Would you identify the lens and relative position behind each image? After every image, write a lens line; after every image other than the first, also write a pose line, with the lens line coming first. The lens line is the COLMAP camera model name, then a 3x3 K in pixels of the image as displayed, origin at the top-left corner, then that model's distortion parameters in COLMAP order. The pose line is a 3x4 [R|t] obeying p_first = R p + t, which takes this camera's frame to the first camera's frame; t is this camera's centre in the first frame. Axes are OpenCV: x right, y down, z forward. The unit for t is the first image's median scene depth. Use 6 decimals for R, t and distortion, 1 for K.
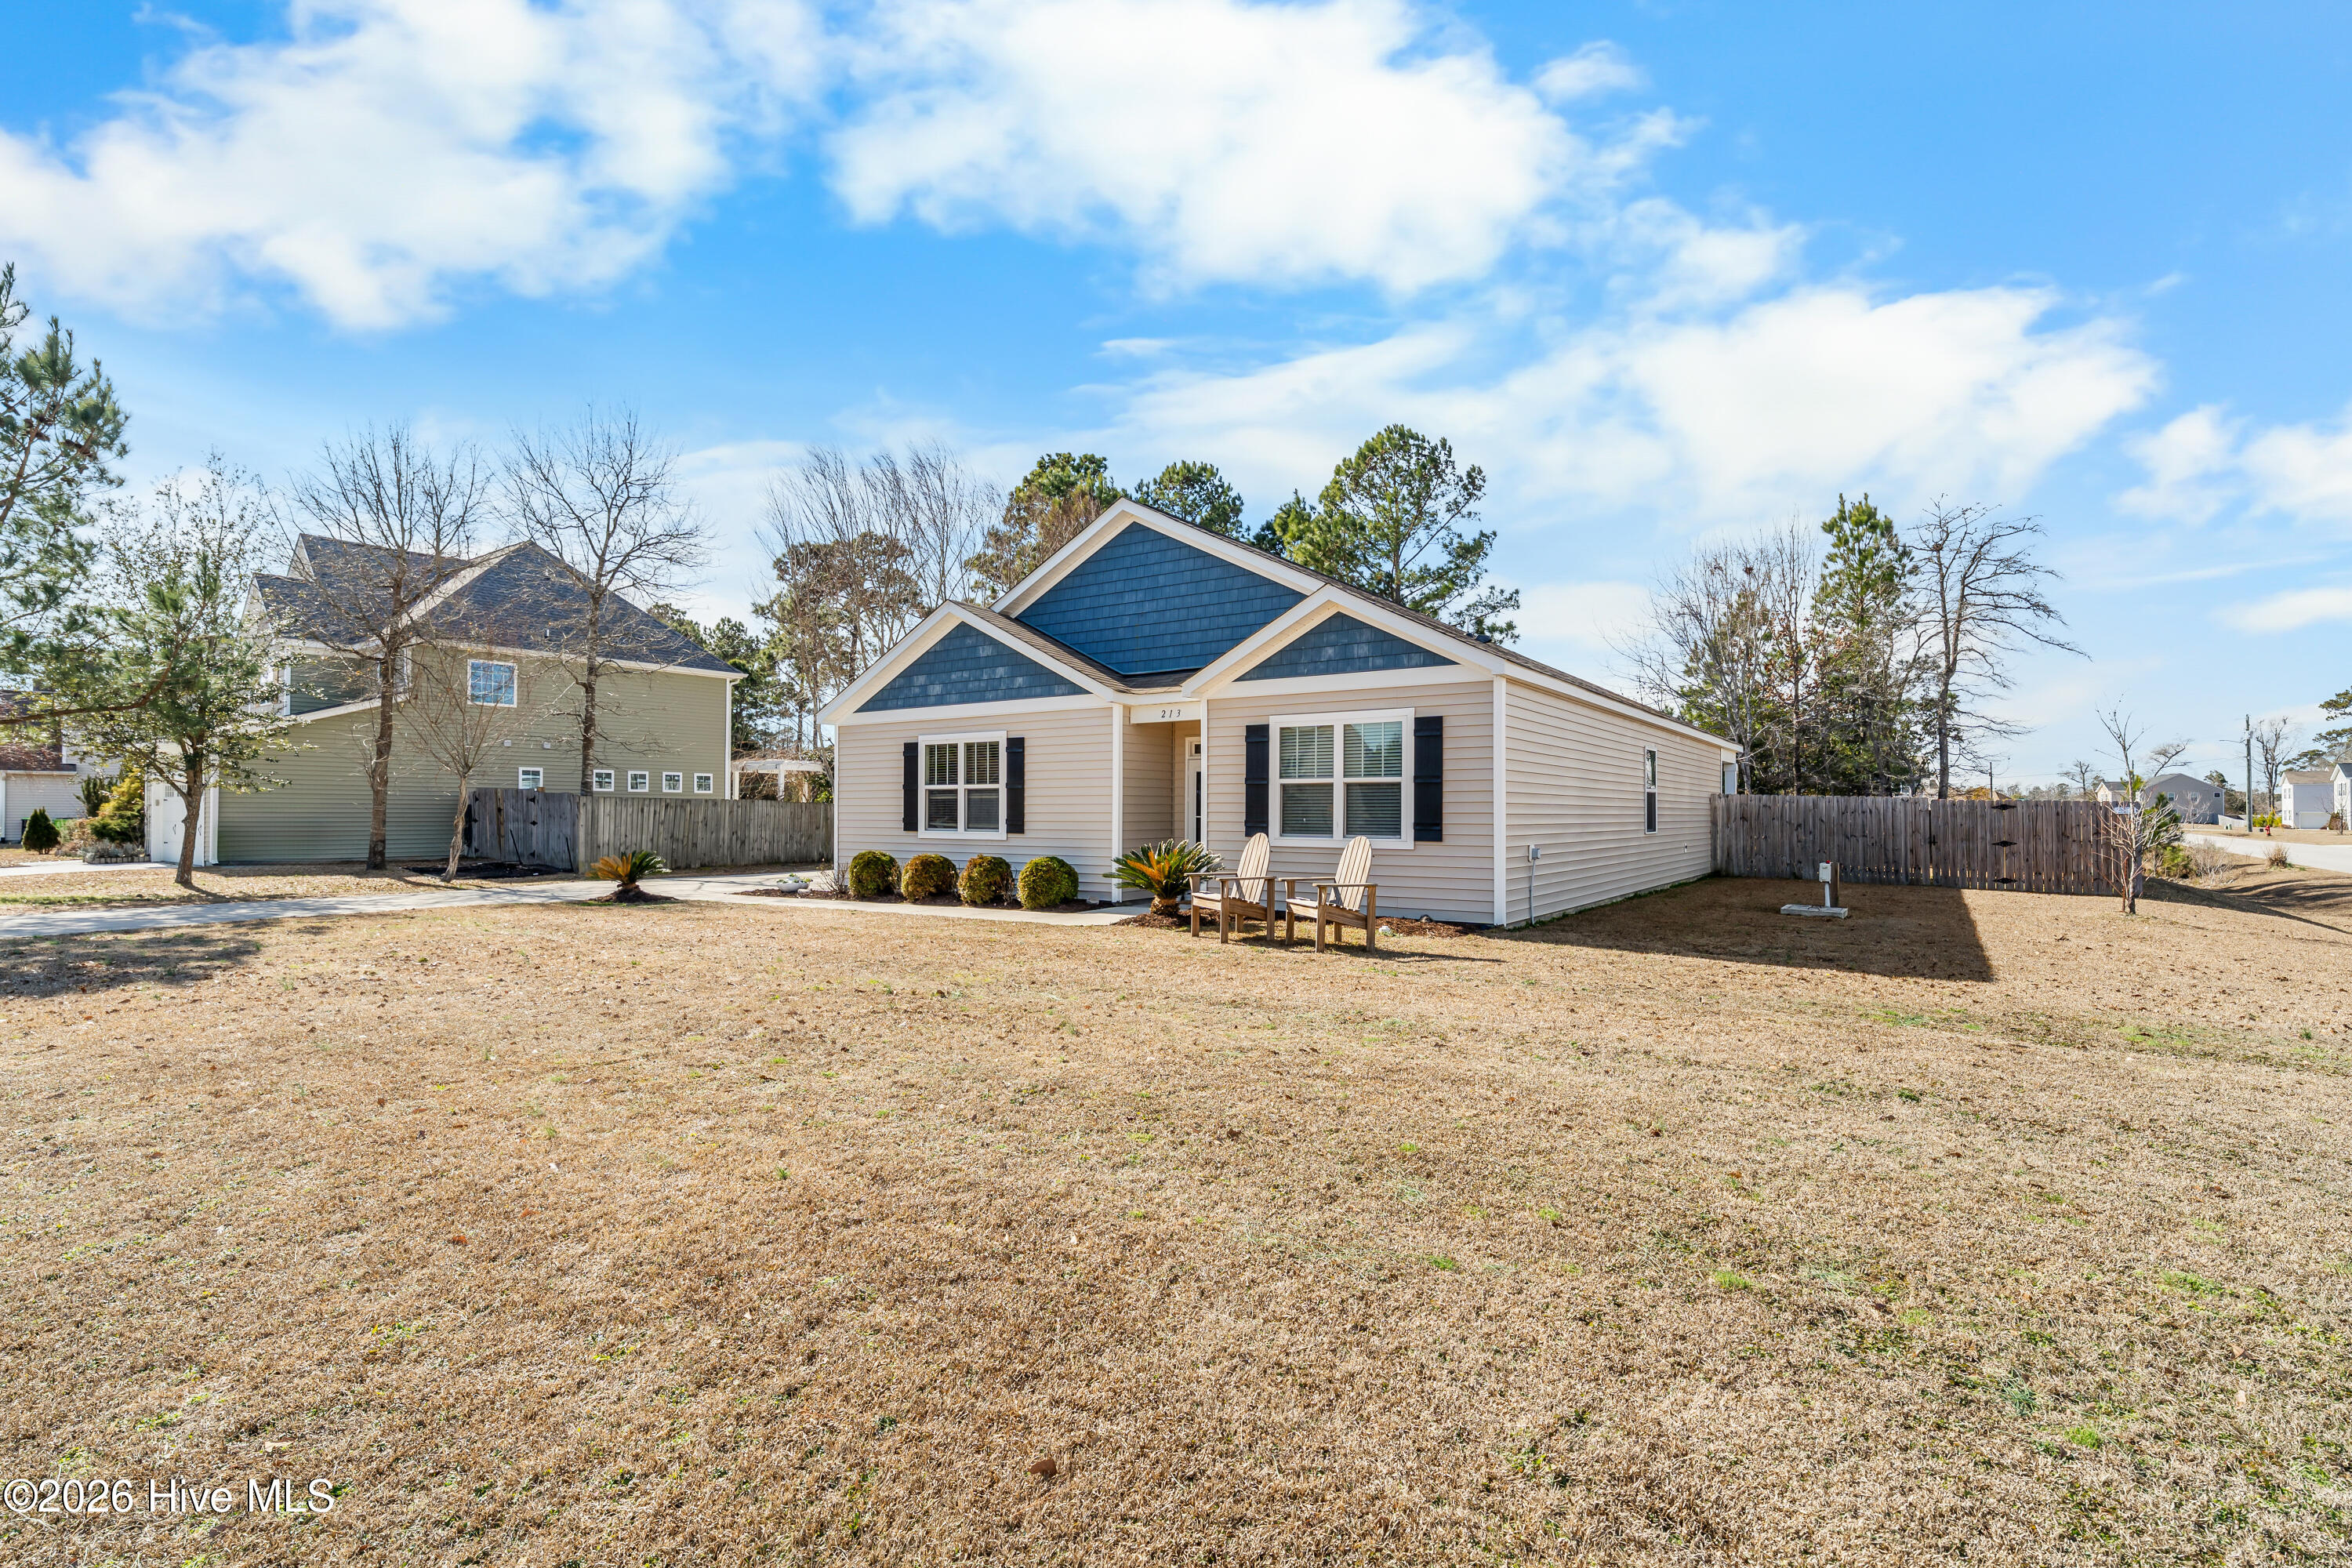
lens RADIAL K [[1085.7, 0, 1178.2], [0, 1085.7, 811.0], [0, 0, 1]] dist [0.000465, 0.000123]
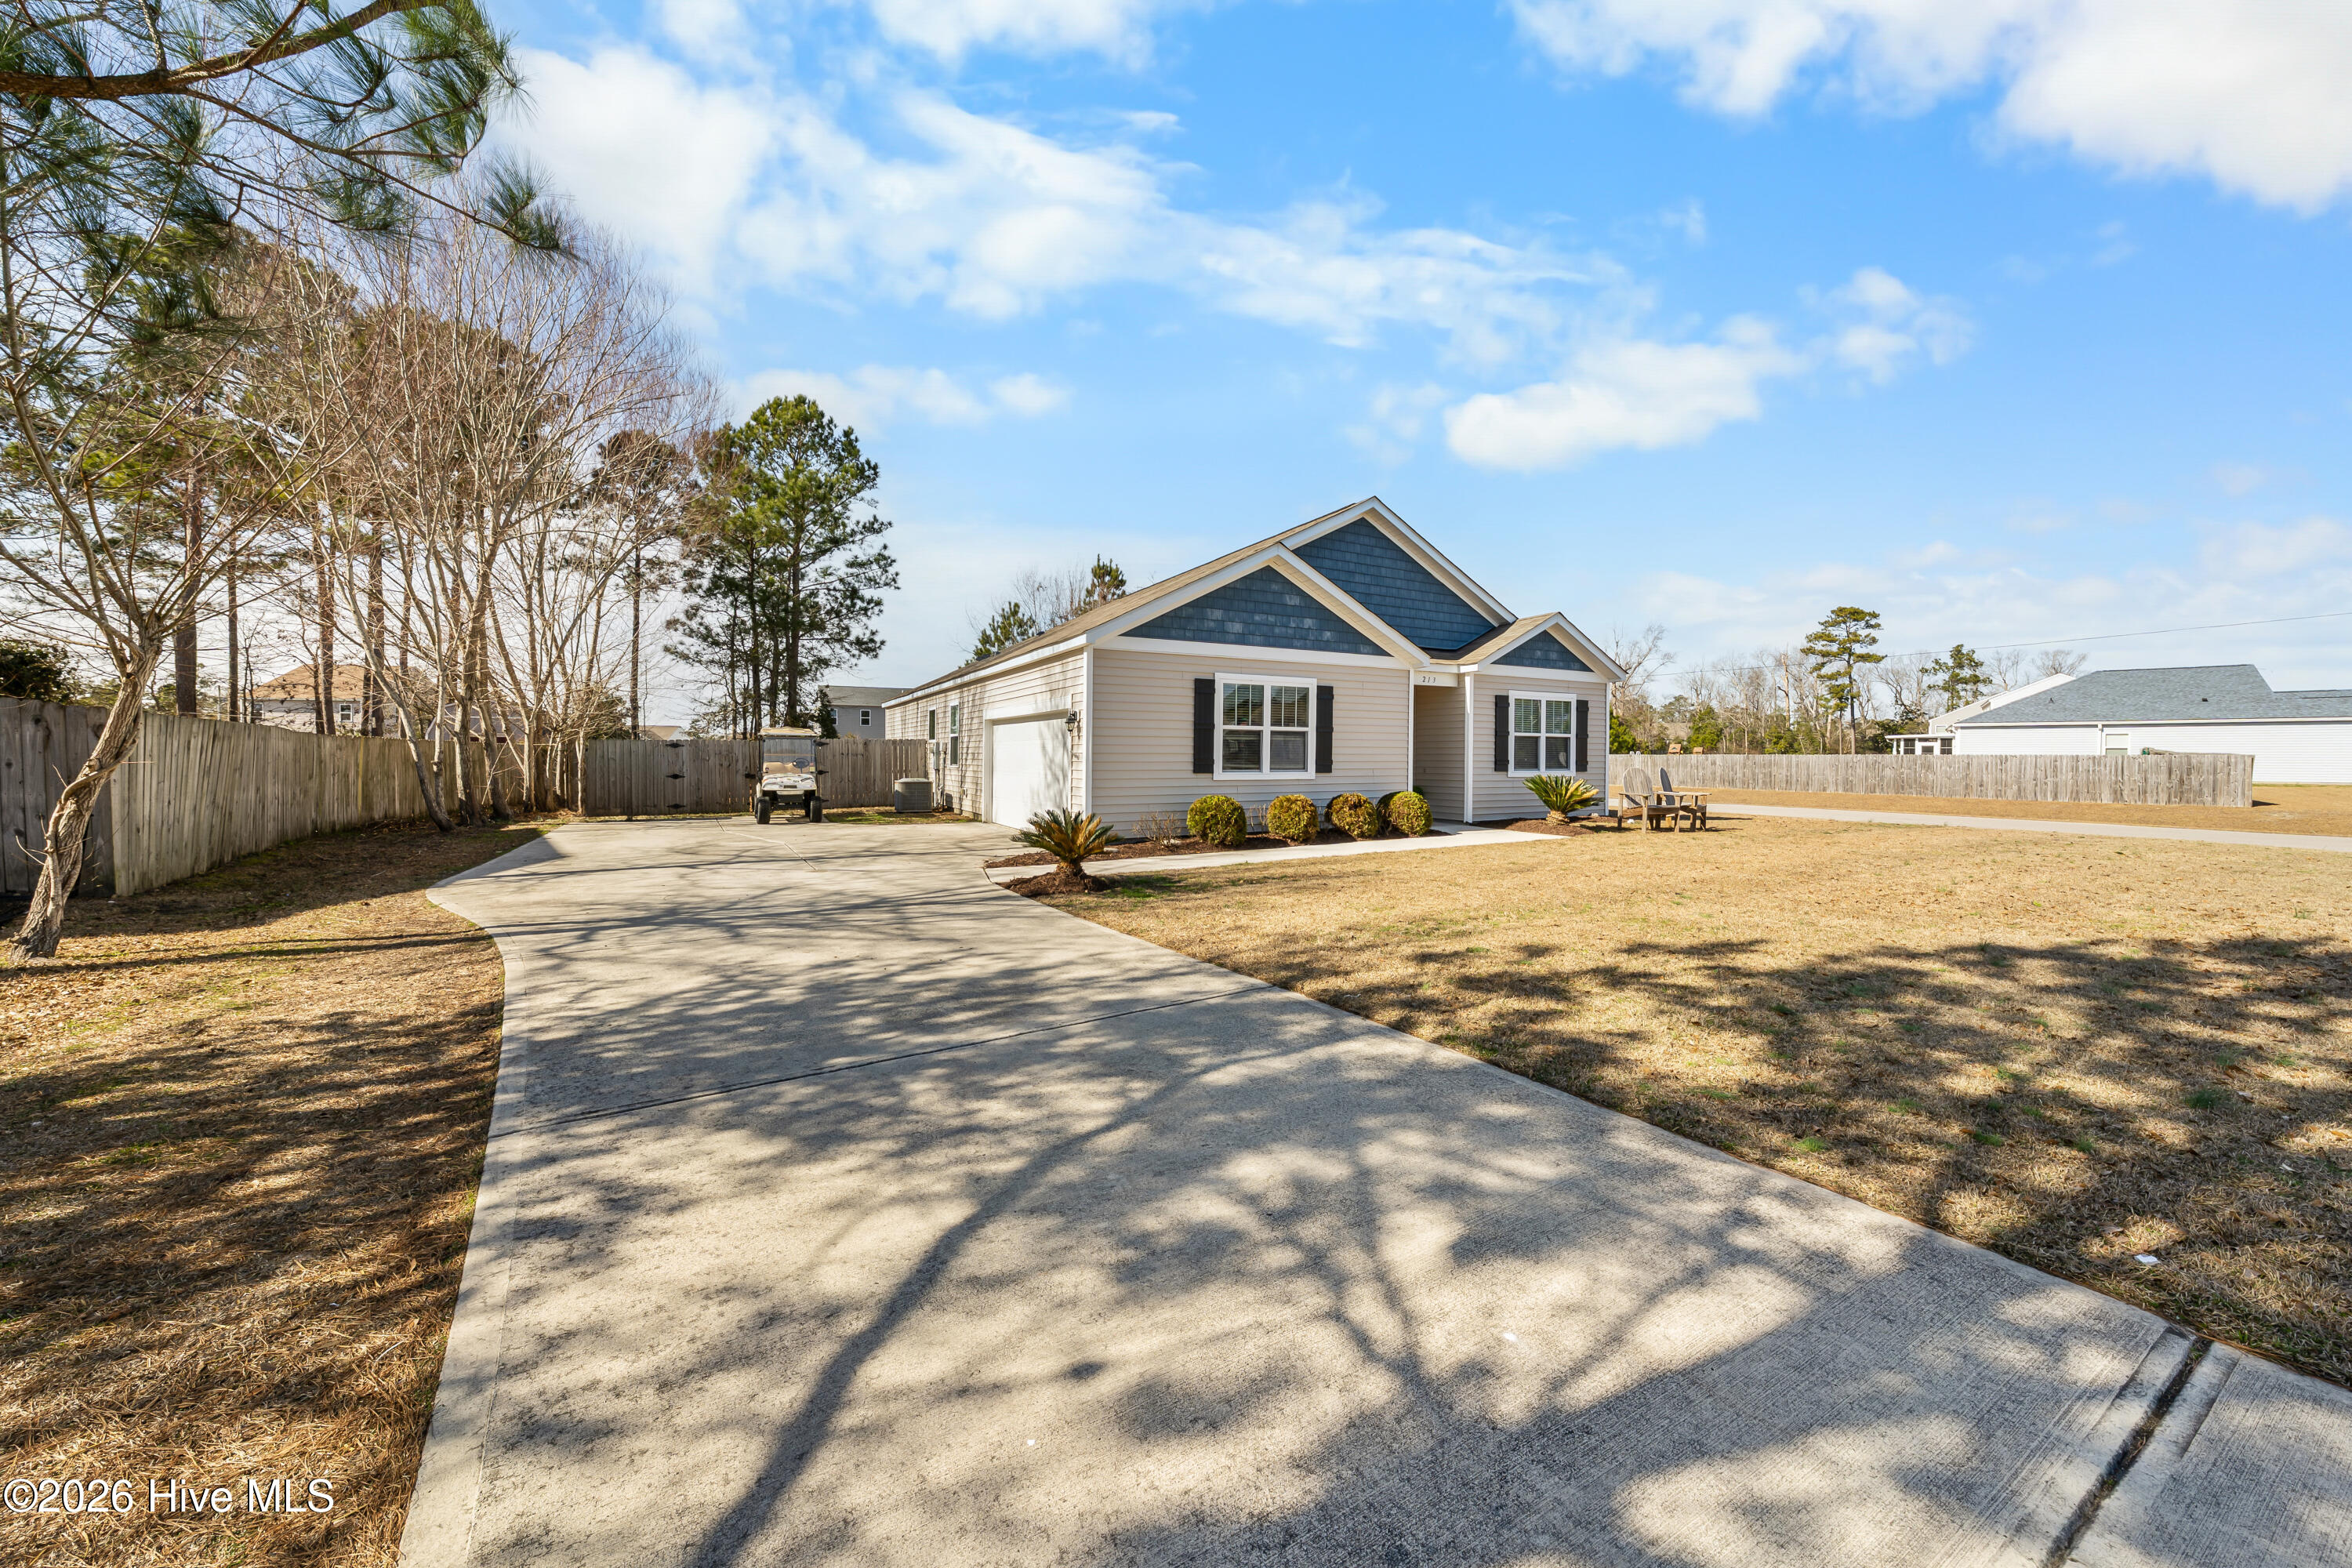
lens RADIAL K [[816.1, 0, 1176.0], [0, 816.1, 784.0], [0, 0, 1]] dist [0.001029, 0.000036]
pose [[0.468321, -0.028661, 0.883094, -0.927875], [-0.003276, 0.999411, 0.034173, 0.003815], [-0.883553, -0.018897, 0.467951, 0.723199]]
